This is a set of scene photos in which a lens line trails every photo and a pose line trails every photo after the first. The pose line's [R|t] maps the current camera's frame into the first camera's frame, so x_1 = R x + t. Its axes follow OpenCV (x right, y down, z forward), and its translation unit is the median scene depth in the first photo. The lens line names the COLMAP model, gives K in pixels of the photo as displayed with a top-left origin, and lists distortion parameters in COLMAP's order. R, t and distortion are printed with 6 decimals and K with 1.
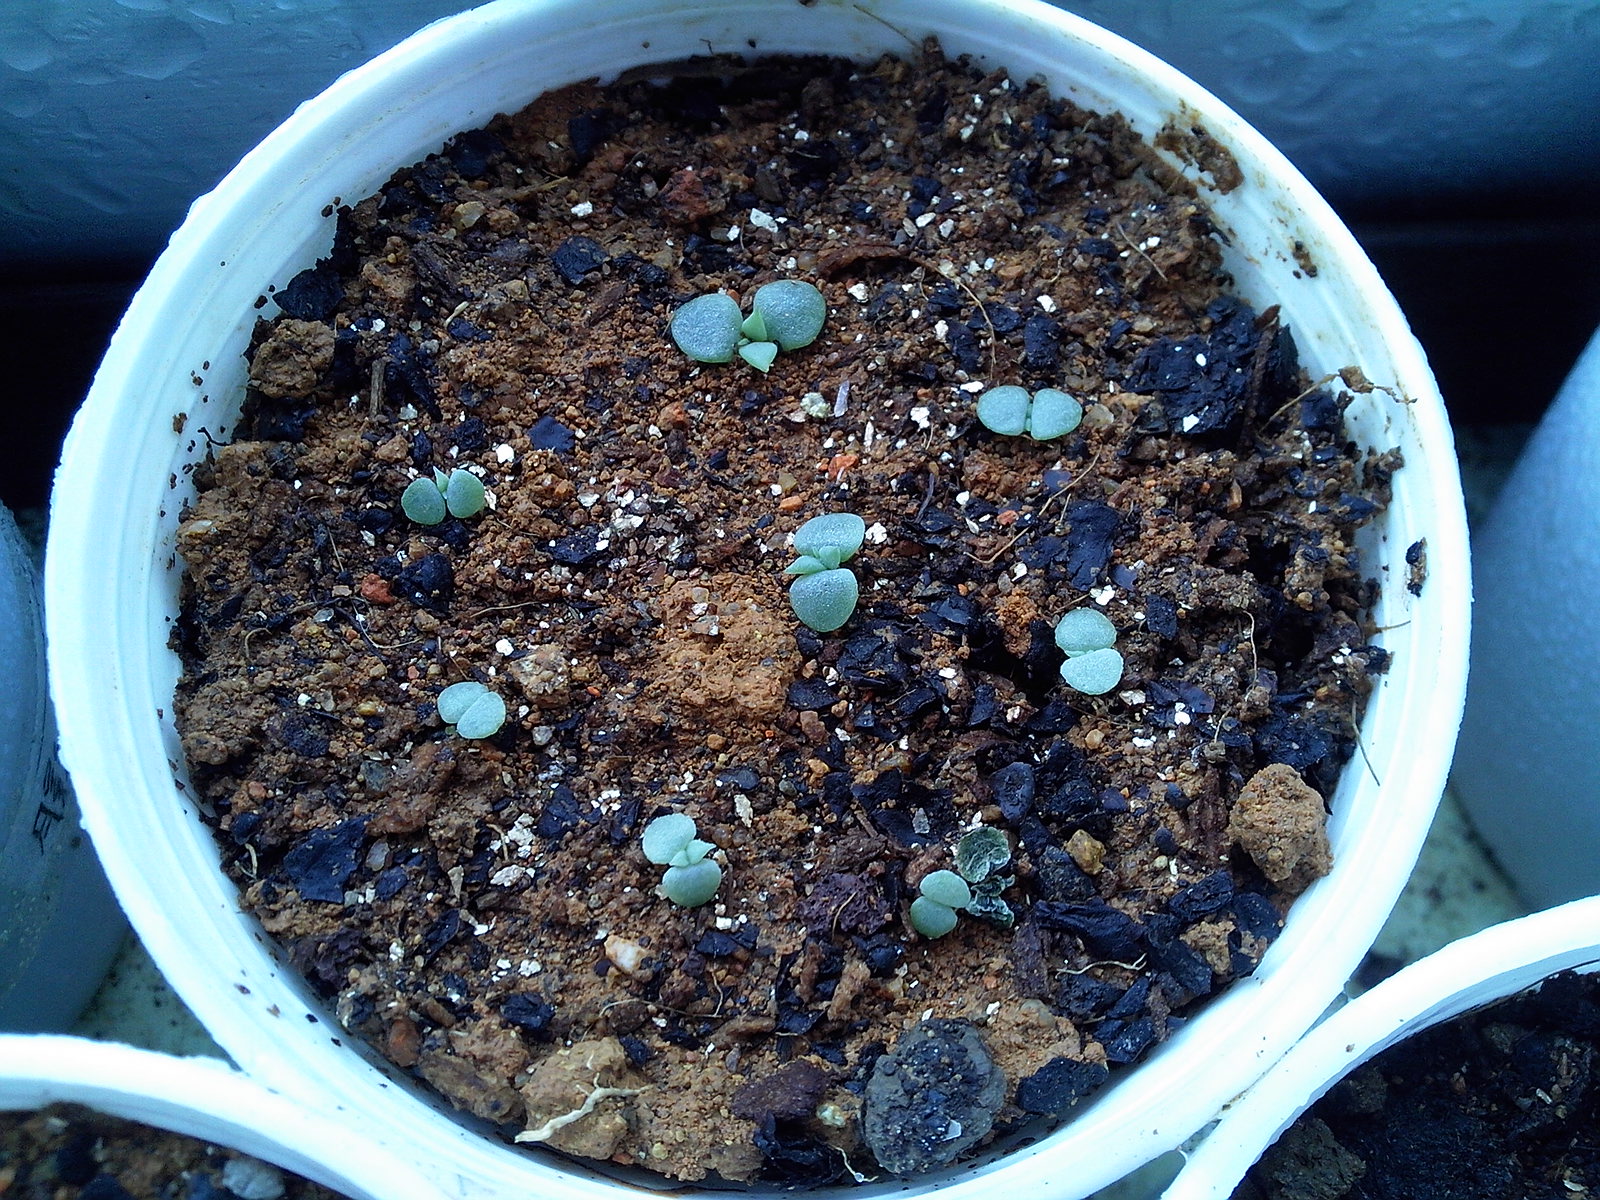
lens RADIAL K [[1520.3, 0, 800.0], [0, 1520.3, 600.0], [0, 0, 1]] dist [-0.022542, -0.020626]
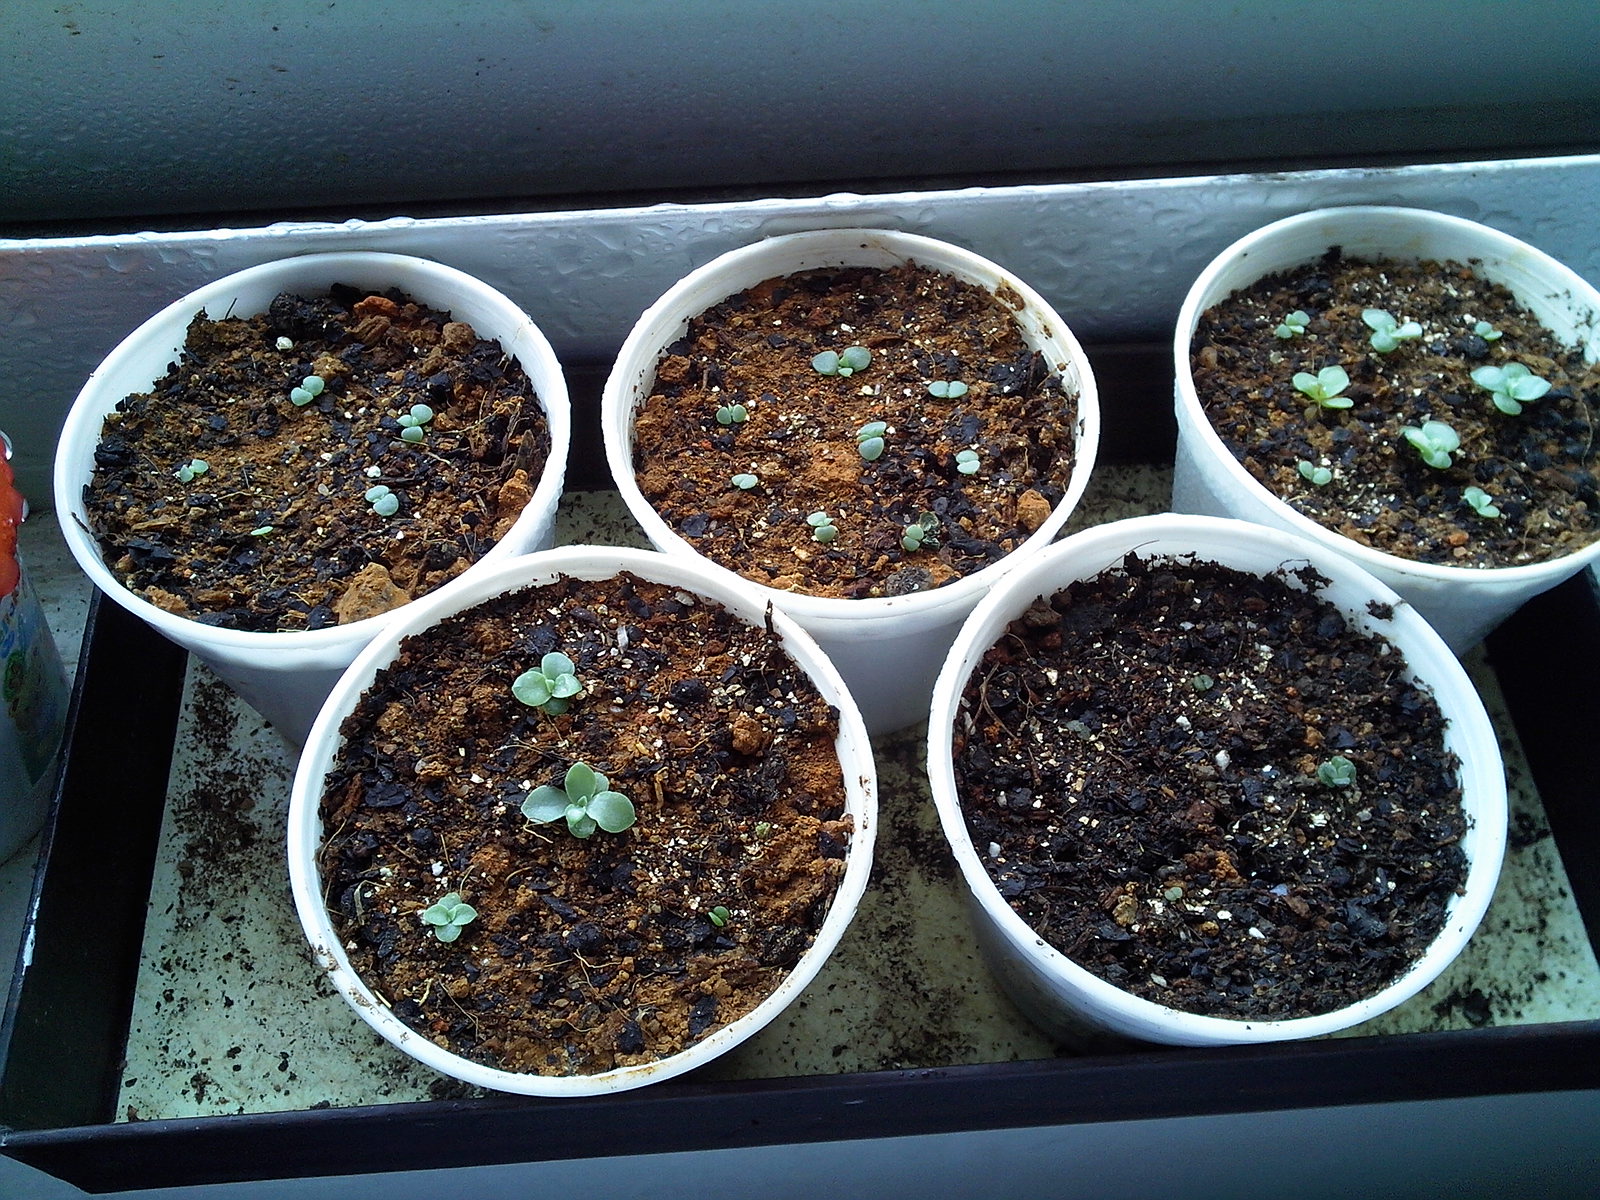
lens RADIAL K [[1520.3, 0, 800.0], [0, 1520.3, 600.0], [0, 0, 1]] dist [-0.022542, -0.020626]
pose [[0.999609, -0.002849, -0.027804, -0.036067], [-0.002940, 0.978556, -0.205959, 0.806732], [0.027795, 0.205960, 0.978166, -1.571803]]
